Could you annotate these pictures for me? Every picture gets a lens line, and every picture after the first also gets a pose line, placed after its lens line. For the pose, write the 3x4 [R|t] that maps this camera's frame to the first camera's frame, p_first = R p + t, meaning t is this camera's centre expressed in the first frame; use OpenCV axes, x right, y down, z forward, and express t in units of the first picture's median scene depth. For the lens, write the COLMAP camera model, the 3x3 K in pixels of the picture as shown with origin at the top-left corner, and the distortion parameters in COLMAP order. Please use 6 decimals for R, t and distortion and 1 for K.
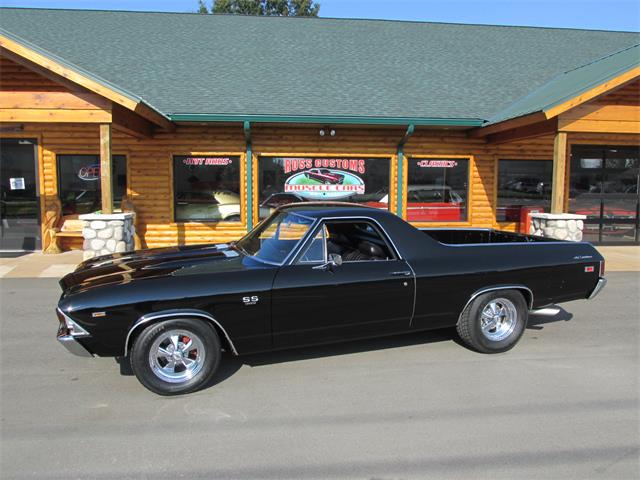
lens RADIAL K [[532.4, 0, 322.1], [0, 532.4, 240.2], [0, 0, 1]] dist [-0.030900, 0.005223]
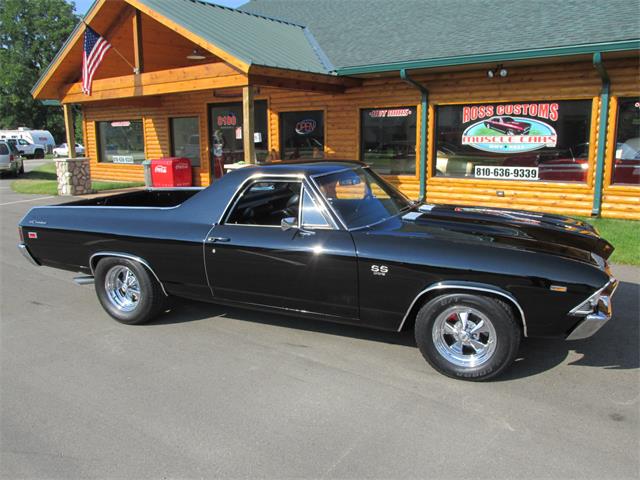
lens RADIAL K [[532.4, 0, 322.8], [0, 532.4, 237.3], [0, 0, 1]] dist [-0.030900, 0.005223]
pose [[0.724004, 0.117255, -0.679757, 0.395436], [-0.057357, 0.992267, 0.110072, -0.020363], [0.687407, -0.040704, 0.725131, 0.185838]]
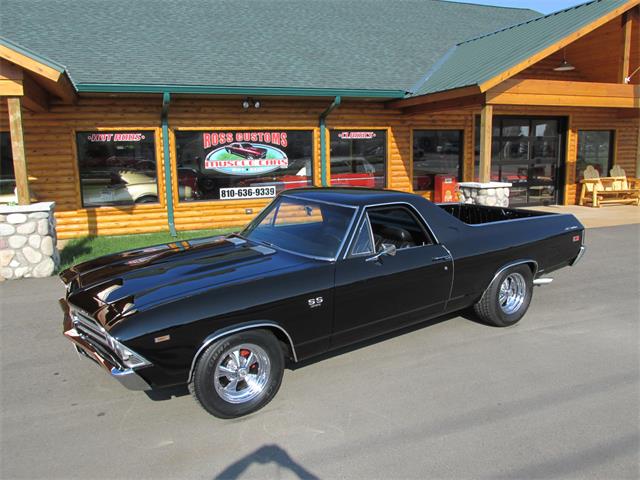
lens RADIAL K [[532.4, 0, 322.7], [0, 532.4, 240.0], [0, 0, 1]] dist [-0.030900, 0.005223]
pose [[0.963449, -0.067429, 0.259267, -0.124394], [0.051561, 0.996384, 0.067532, -0.019005], [-0.262884, -0.051695, 0.963442, 0.043756]]
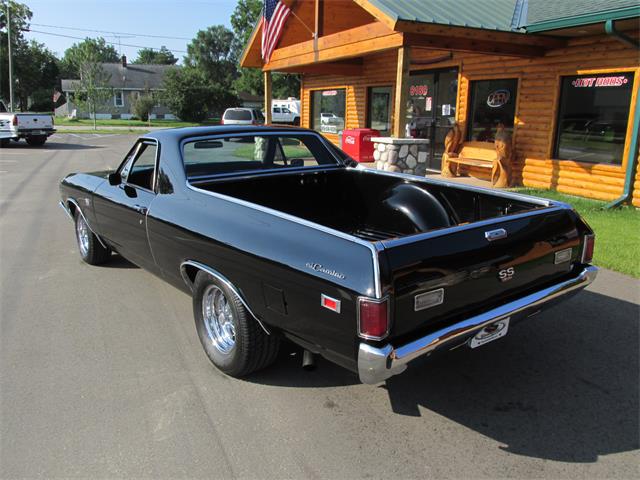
lens RADIAL K [[532.4, 0, 323.1], [0, 532.4, 238.5], [0, 0, 1]] dist [-0.030900, 0.005223]
pose [[0.319890, 0.224028, -0.920588, 0.399156], [-0.114452, 0.973665, 0.197175, -0.034385], [0.940516, 0.042289, 0.337106, 0.388581]]
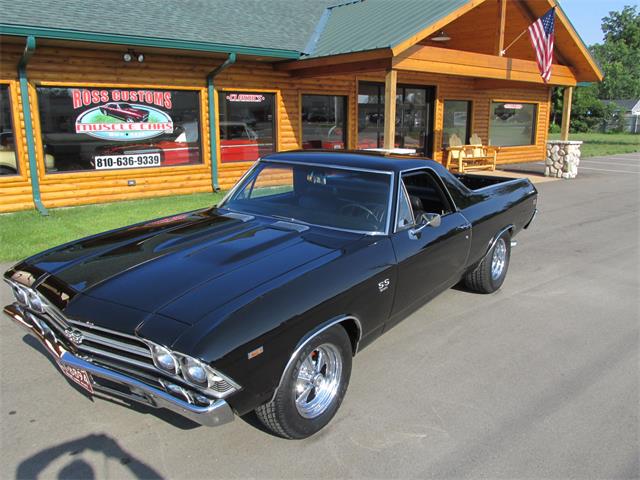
lens RADIAL K [[532.4, 0, 323.2], [0, 532.4, 240.8], [0, 0, 1]] dist [-0.030900, 0.005223]
pose [[0.827027, -0.131559, 0.546551, -0.219620], [0.062217, 0.987679, 0.143596, -0.023685], [-0.558708, -0.084753, 0.825022, 0.147363]]
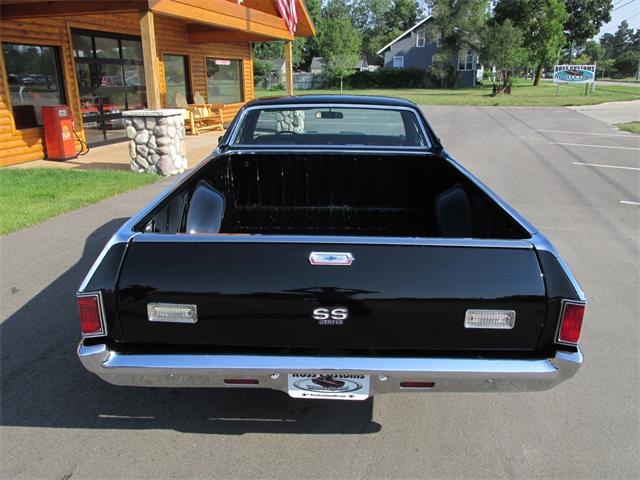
lens RADIAL K [[532.4, 0, 323.2], [0, 532.4, 240.3], [0, 0, 1]] dist [-0.030900, 0.005223]
pose [[0.343263, -0.283084, 0.895564, -0.249198], [0.108167, 0.959069, 0.261699, -0.033981], [-0.932990, 0.007039, 0.359833, 0.346318]]
